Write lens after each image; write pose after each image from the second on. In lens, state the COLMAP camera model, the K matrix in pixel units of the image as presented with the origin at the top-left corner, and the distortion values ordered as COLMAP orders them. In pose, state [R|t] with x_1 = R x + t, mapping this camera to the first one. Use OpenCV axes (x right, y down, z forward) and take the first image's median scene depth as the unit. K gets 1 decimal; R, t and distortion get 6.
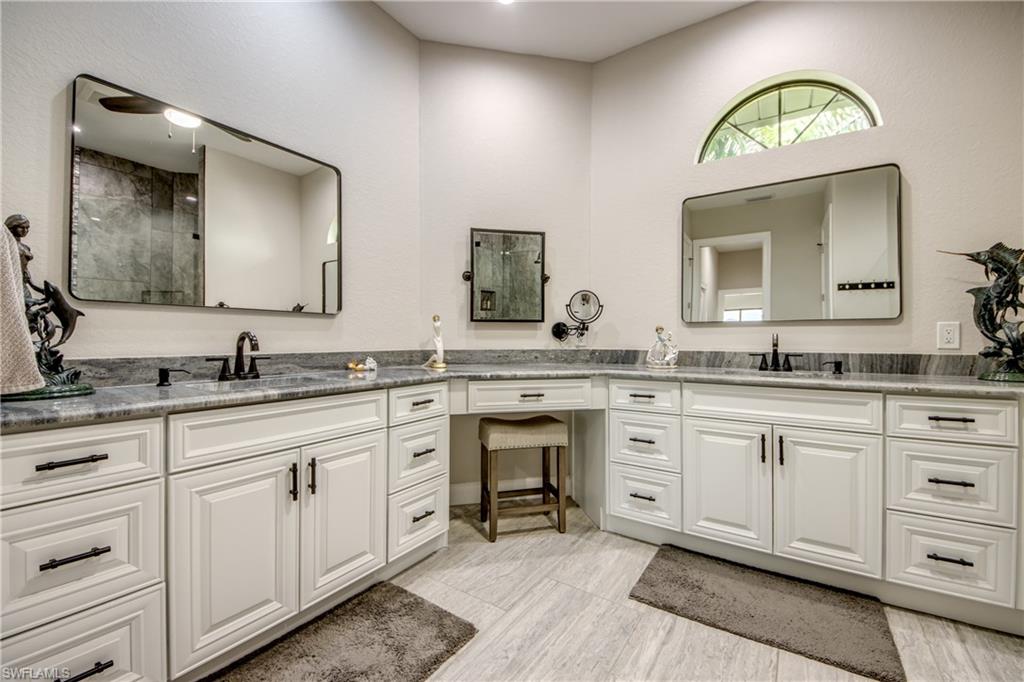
lens RADIAL K [[414.0, 0, 513.3], [0, 414.0, 332.2], [0, 0, 1]] dist [0.030721, -0.021118]
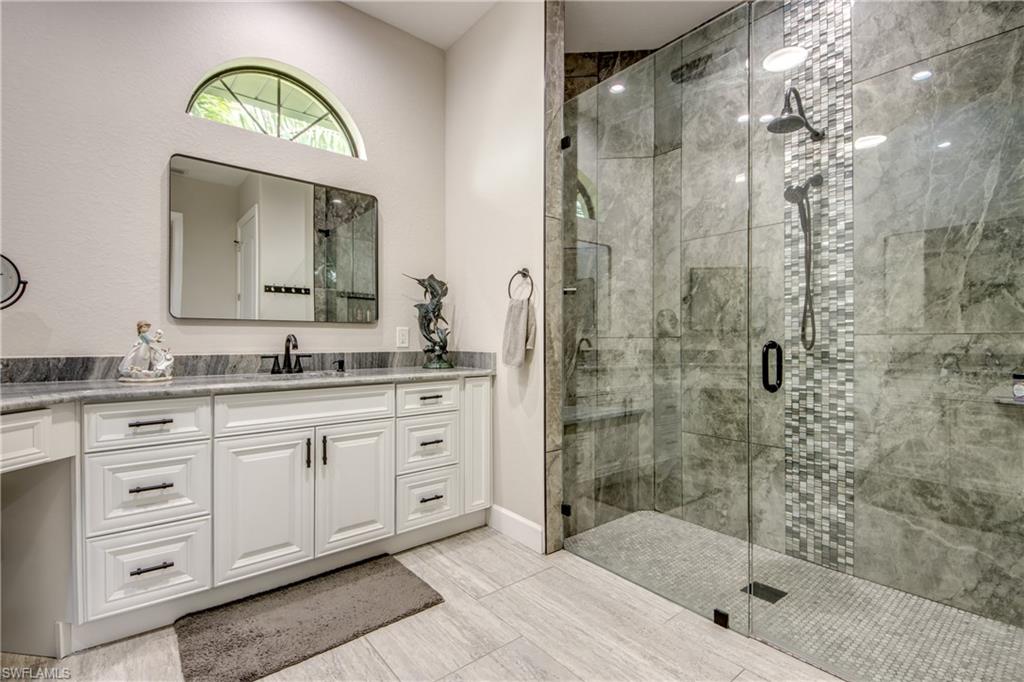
lens RADIAL K [[460.7, 0, 511.4], [0, 460.7, 335.8], [0, 0, 1]] dist [0.035370, -0.028759]
pose [[0.294163, 0.008117, 0.955721, -0.264031], [-0.016443, 0.999859, -0.003431, 0.002134], [-0.955614, -0.014706, 0.294255, 0.215809]]
